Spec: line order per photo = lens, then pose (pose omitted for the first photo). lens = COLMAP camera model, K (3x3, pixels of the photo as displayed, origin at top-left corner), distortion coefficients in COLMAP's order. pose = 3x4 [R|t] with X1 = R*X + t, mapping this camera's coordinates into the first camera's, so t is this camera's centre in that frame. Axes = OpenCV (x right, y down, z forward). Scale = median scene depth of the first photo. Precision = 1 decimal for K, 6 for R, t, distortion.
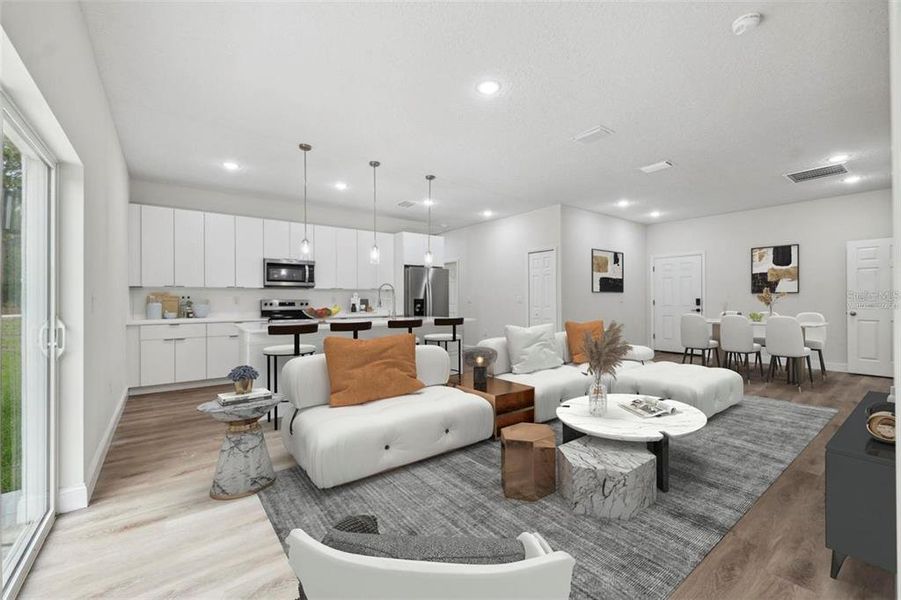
lens RADIAL K [[370.6, 0, 450.5], [0, 370.6, 300.0], [0, 0, 1]] dist [0.000492, -0.000115]
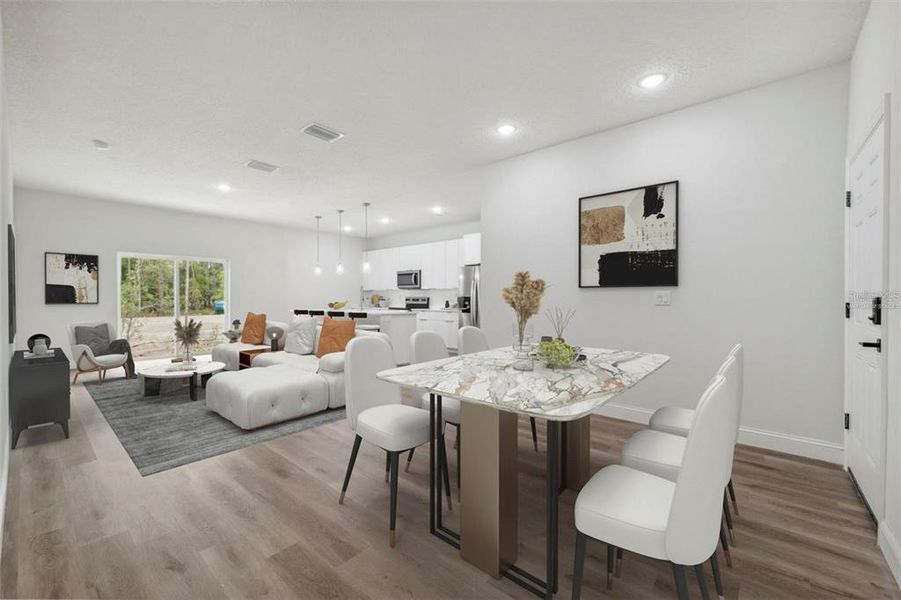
lens RADIAL K [[408.9, 0, 450.5], [0, 408.9, 300.0], [0, 0, 1]] dist [-0.000234, -0.000150]
pose [[0.063561, 0.015365, -0.997860, 1.219001], [-0.003589, 0.999879, 0.015167, -0.014026], [0.997971, 0.002617, 0.063609, 1.040744]]
